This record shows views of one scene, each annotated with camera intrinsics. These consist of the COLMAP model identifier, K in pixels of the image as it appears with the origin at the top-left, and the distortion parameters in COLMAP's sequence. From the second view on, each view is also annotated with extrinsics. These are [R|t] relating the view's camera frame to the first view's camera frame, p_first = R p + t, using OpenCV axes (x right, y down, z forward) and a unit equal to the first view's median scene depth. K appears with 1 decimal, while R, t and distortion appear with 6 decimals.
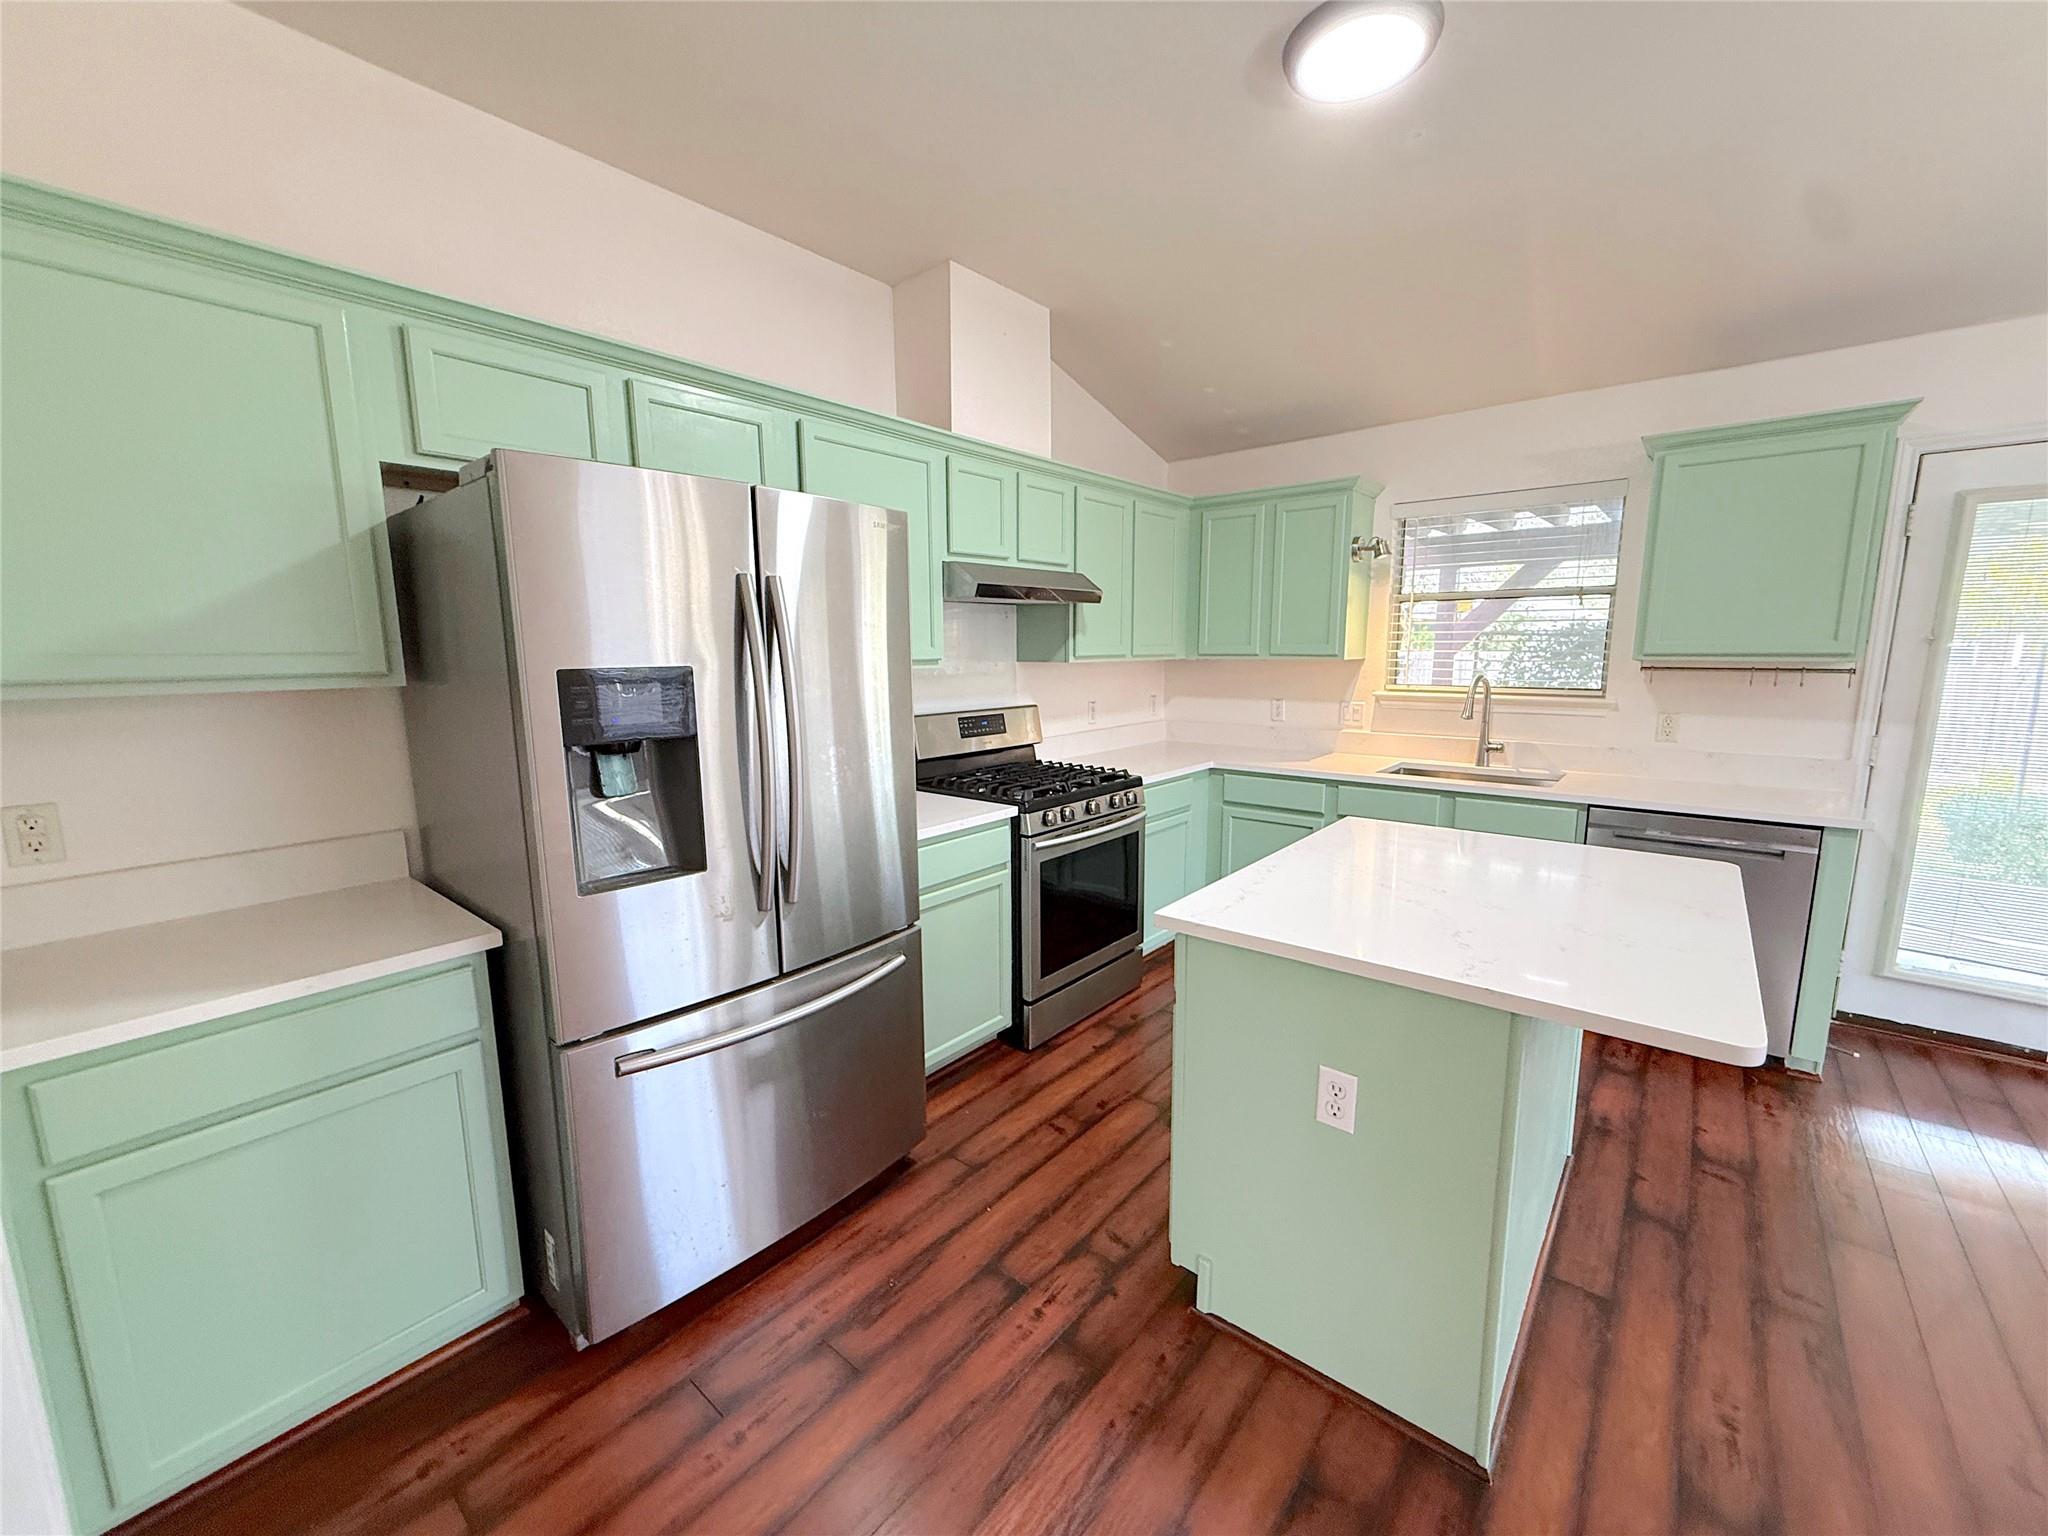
lens RADIAL K [[817.9, 0, 1015.0], [0, 817.9, 766.9], [0, 0, 1]] dist [-0.000484, 0.000069]
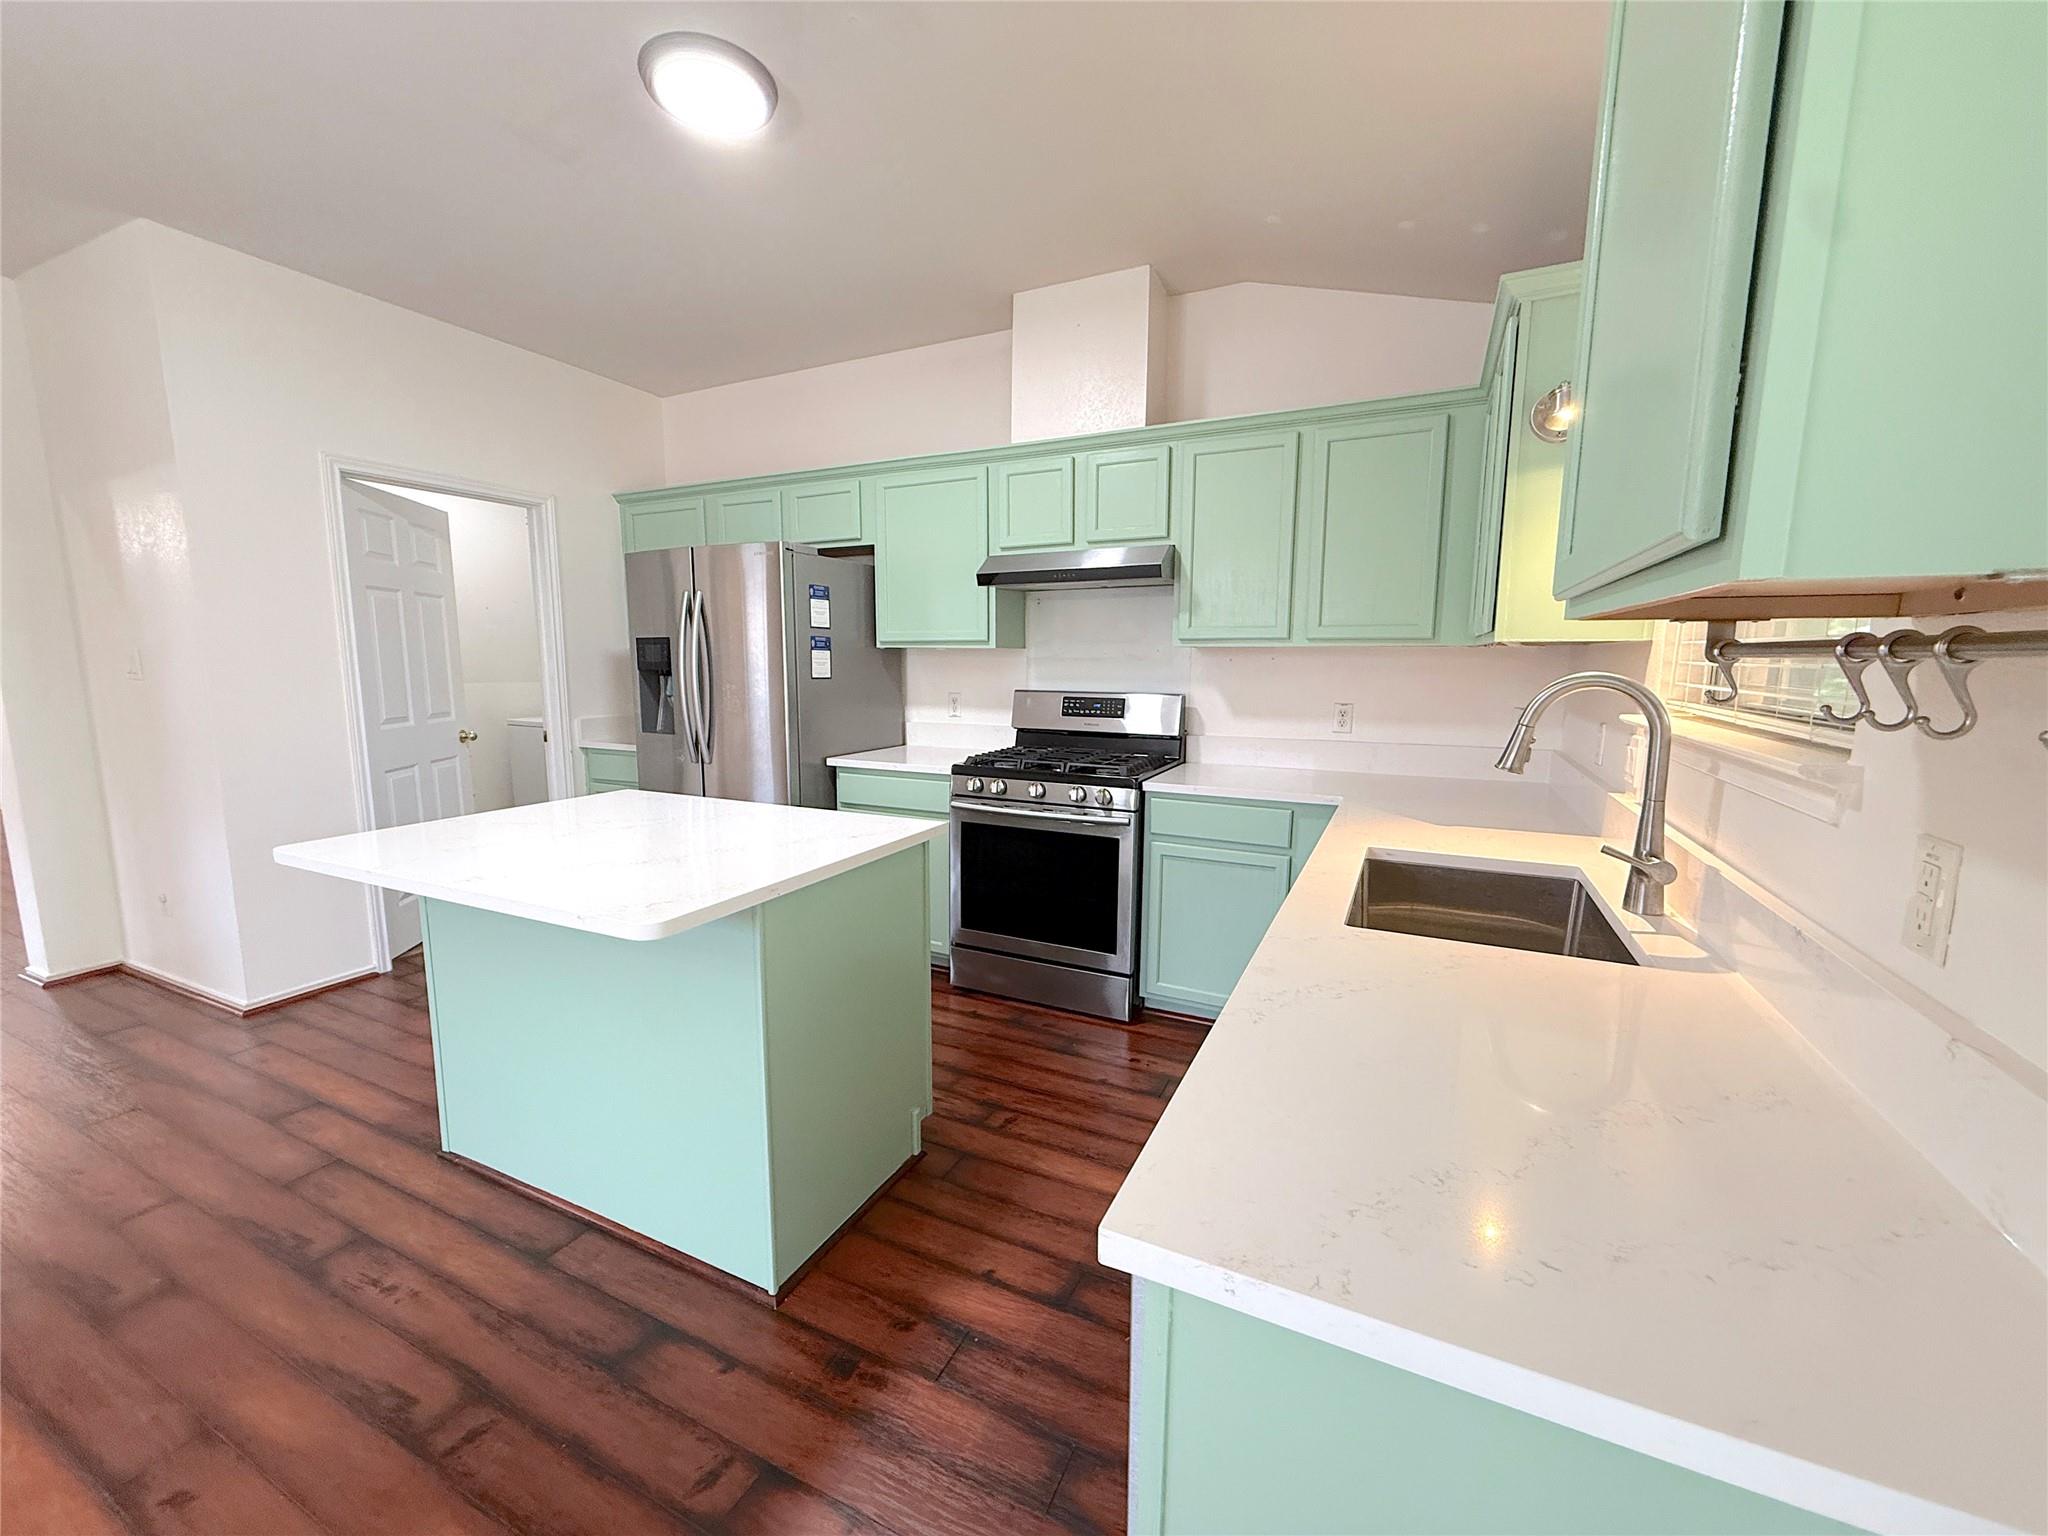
lens RADIAL K [[817.9, 0, 1022.9], [0, 817.9, 765.3], [0, 0, 1]] dist [-0.000484, 0.000069]
pose [[0.243651, 0.135302, -0.960379, 1.086046], [-0.146892, 0.983946, 0.101356, -0.081576], [0.958675, 0.116376, 0.259614, 0.764957]]
